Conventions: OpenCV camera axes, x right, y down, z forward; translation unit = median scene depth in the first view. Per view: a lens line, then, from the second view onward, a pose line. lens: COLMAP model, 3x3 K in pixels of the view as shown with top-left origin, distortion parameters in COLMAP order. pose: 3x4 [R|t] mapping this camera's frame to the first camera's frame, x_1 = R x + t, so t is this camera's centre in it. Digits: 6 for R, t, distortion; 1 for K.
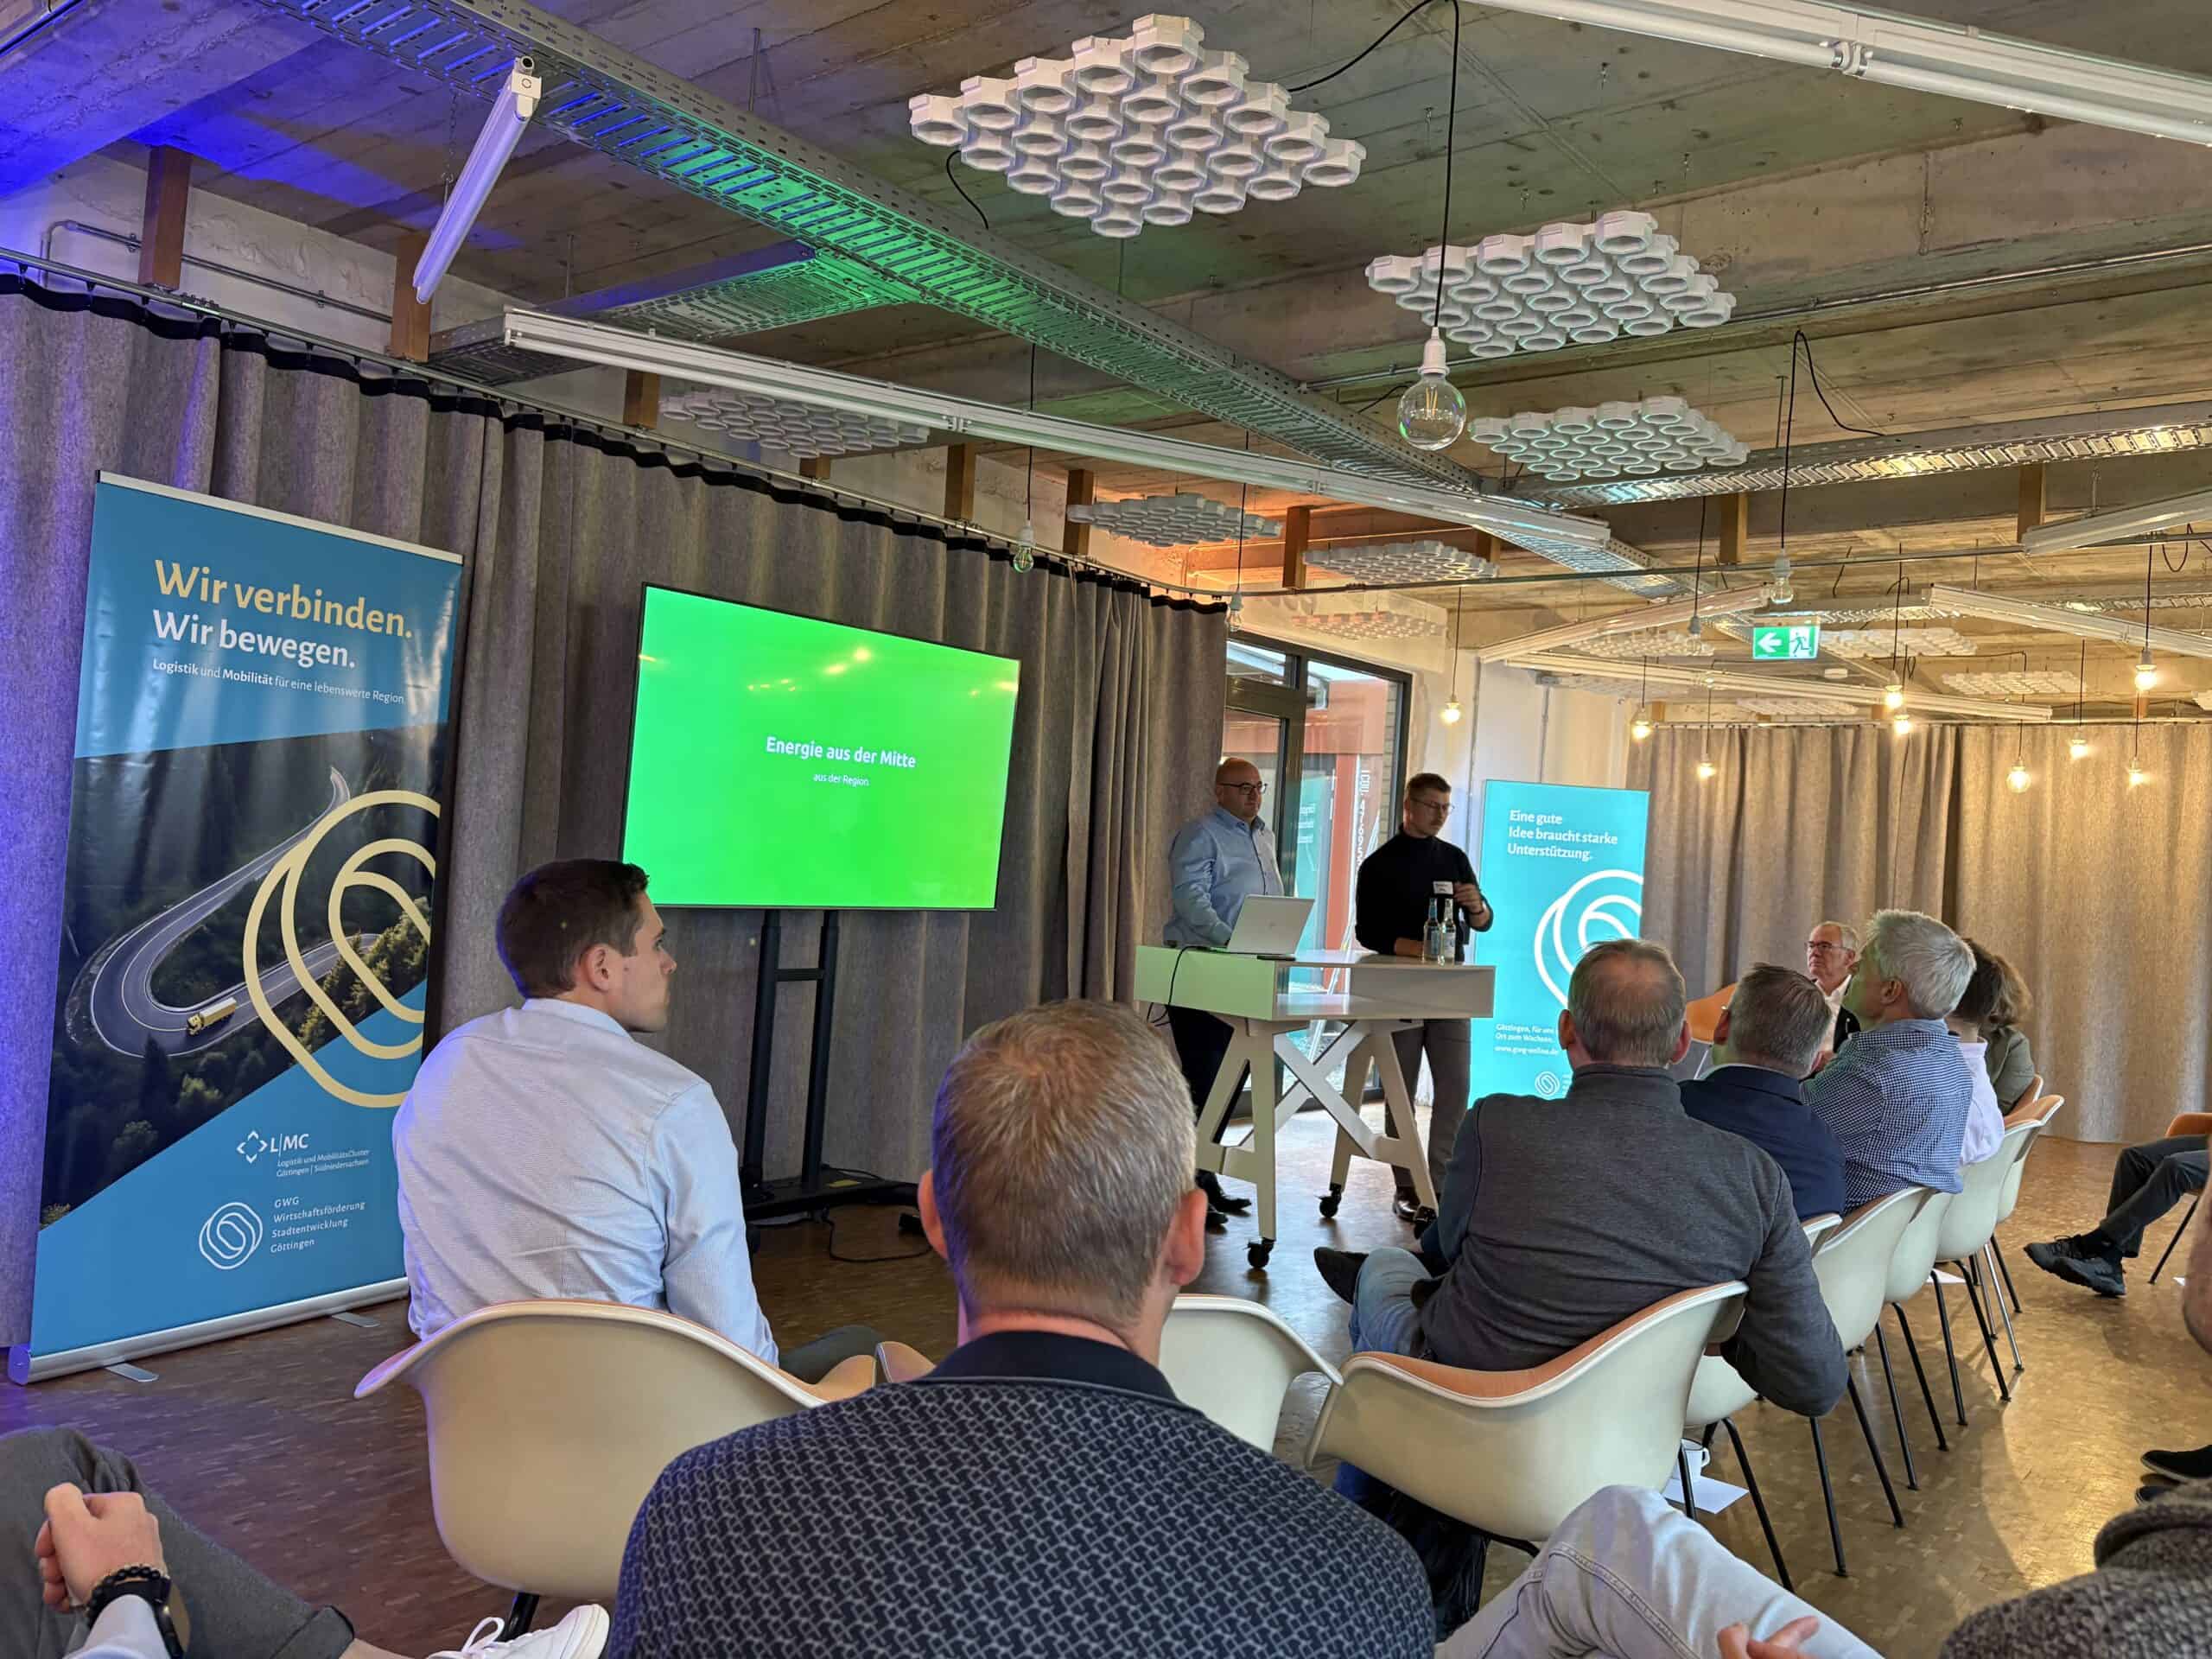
lens RADIAL K [[1706.4, 0, 1106.0], [0, 1706.4, 829.5], [0, 0, 1]] dist [0.023904, -0.003128]
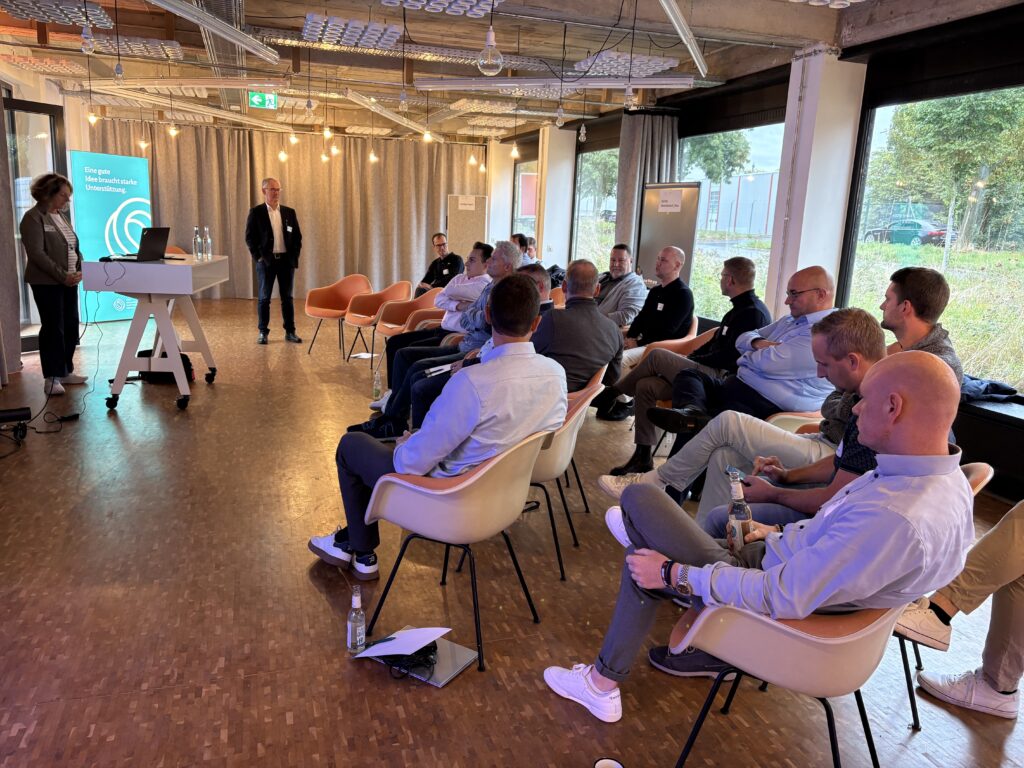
lens RADIAL K [[788.2, 0, 512.0], [0, 788.2, 384.0], [0, 0, 1]] dist [0.050080, -0.042443]
pose [[0.550674, -0.210240, 0.807810, -0.515044], [-0.025830, 0.963006, 0.268240, -0.054731], [-0.834320, -0.168579, 0.524872, 0.148208]]
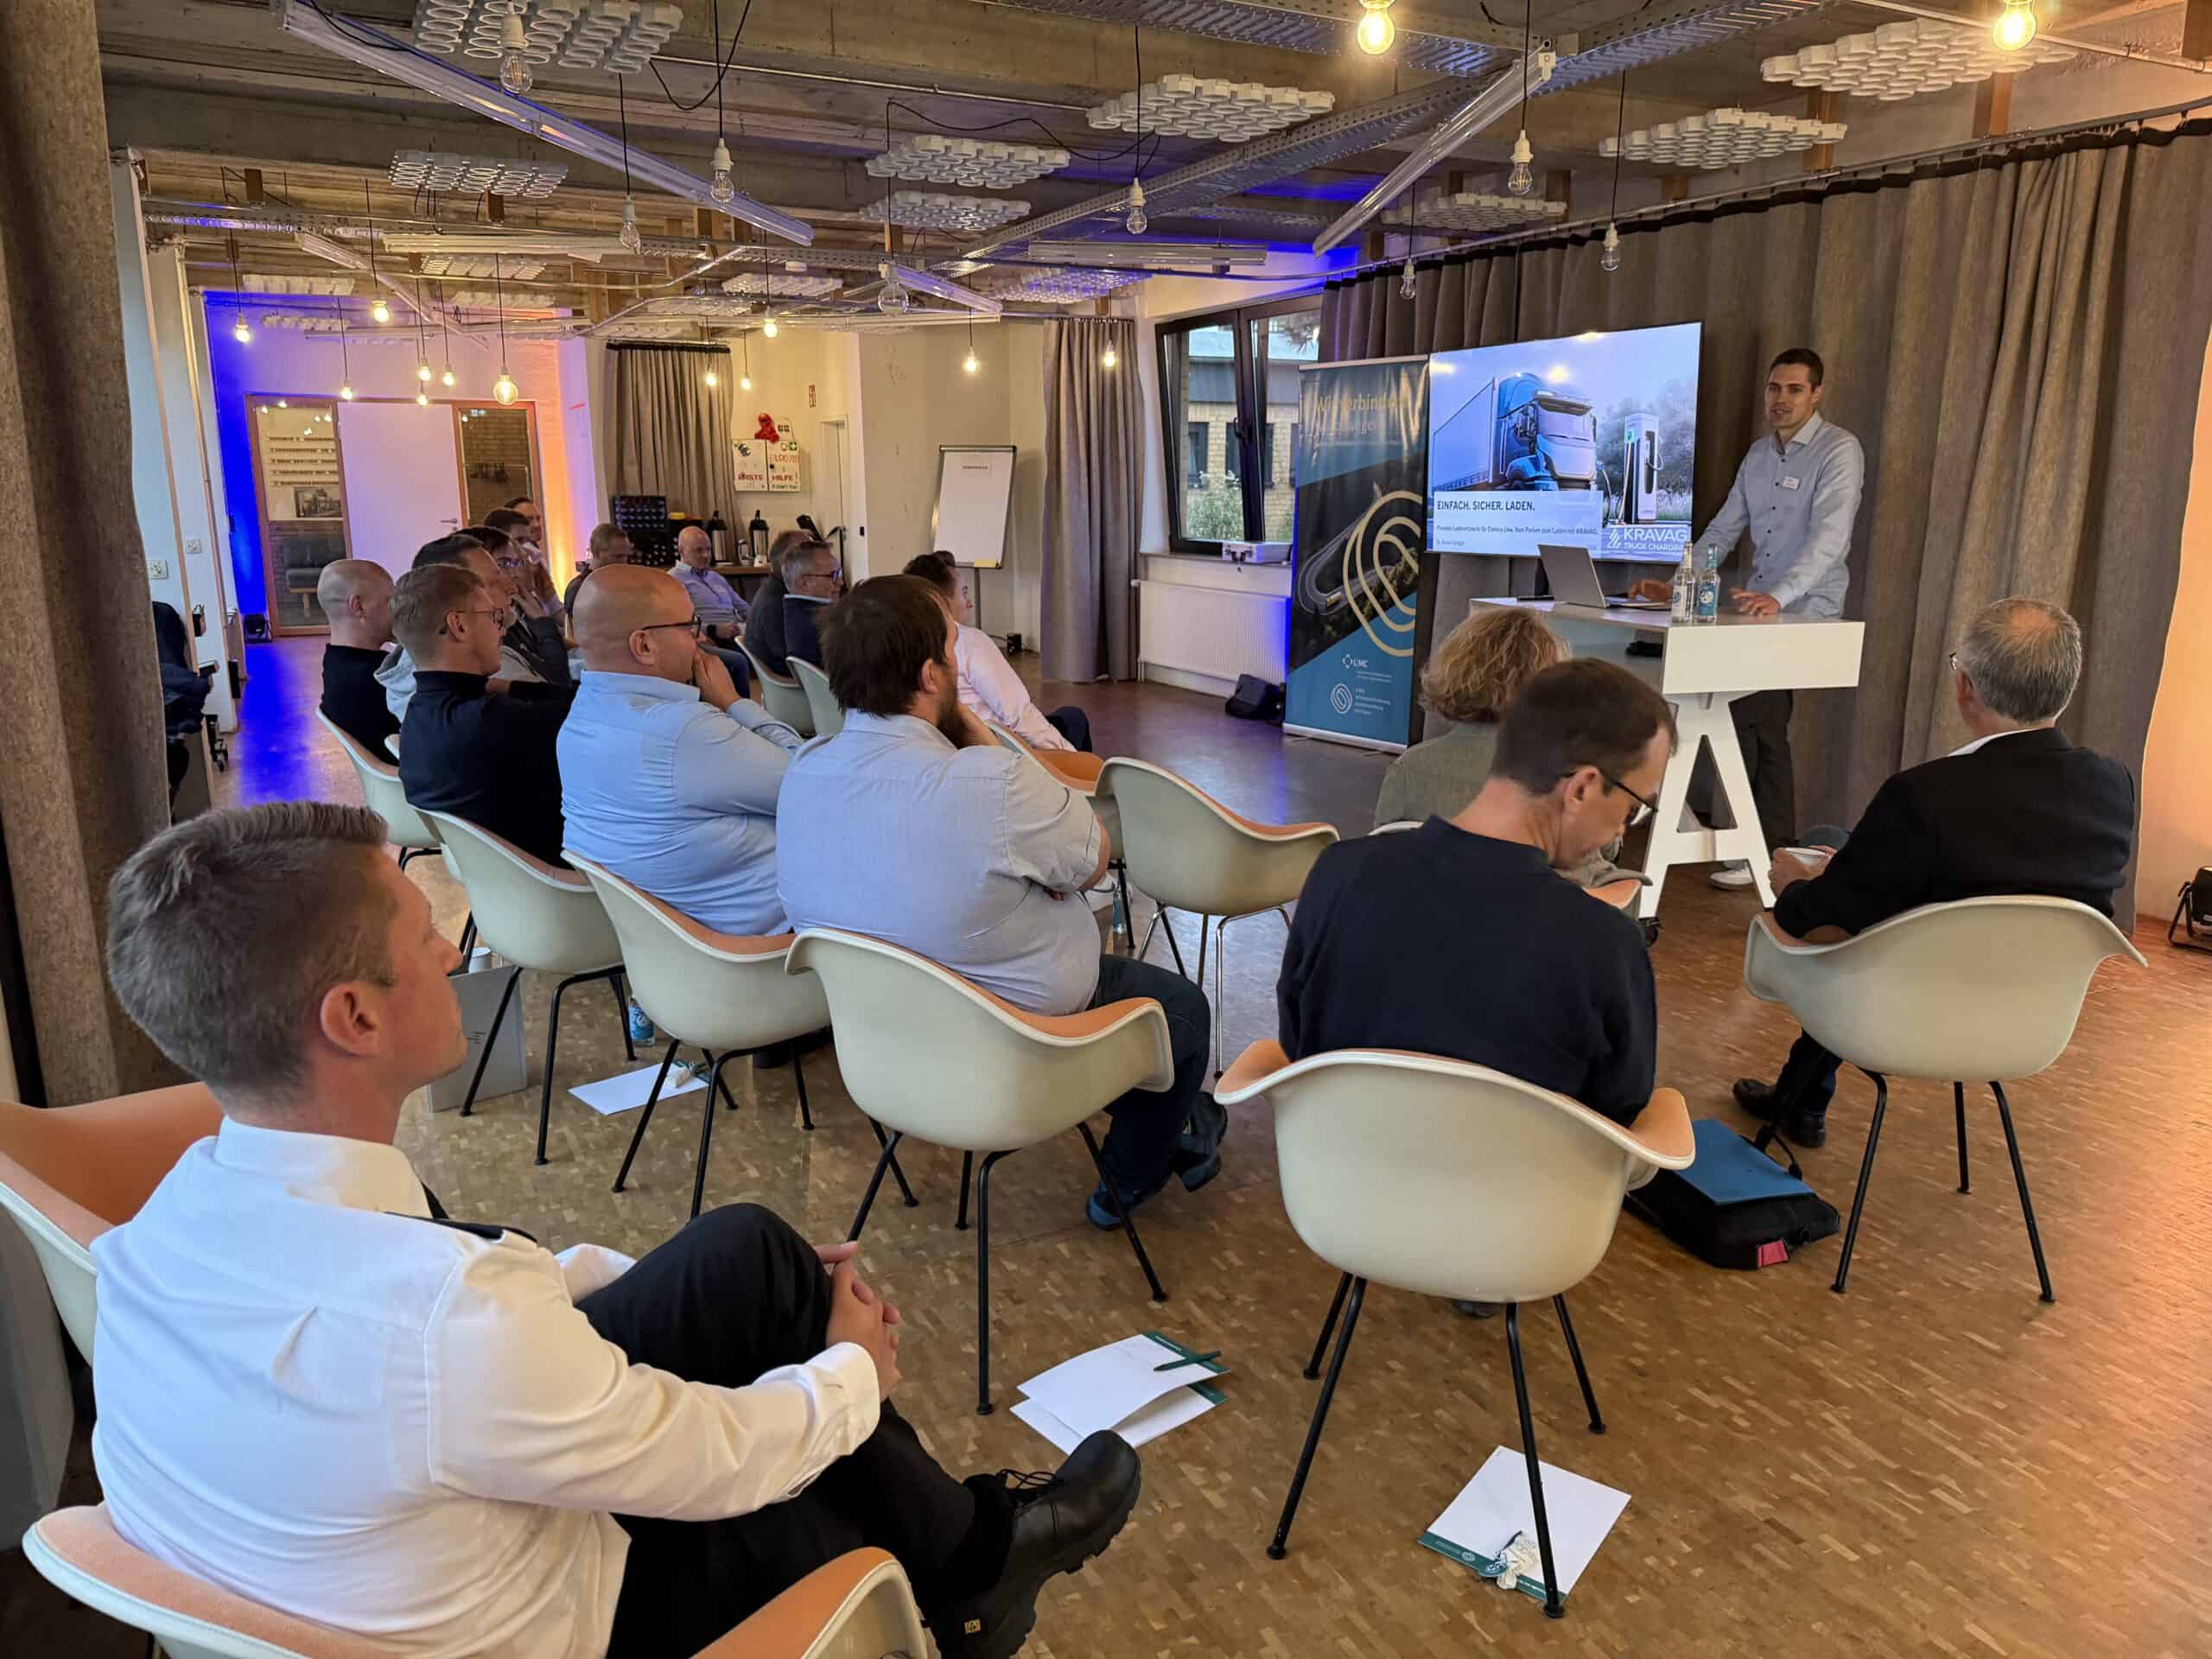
lens RADIAL K [[1560.1, 0, 1106.0], [0, 1560.1, 829.5], [0, 0, 1]] dist [0.096642, -0.000523]
pose [[-0.420987, 0.130367, -0.897649, 1.215457], [-0.016338, 0.988367, 0.151205, 0.081171], [0.906919, 0.078321, -0.413960, 1.290731]]
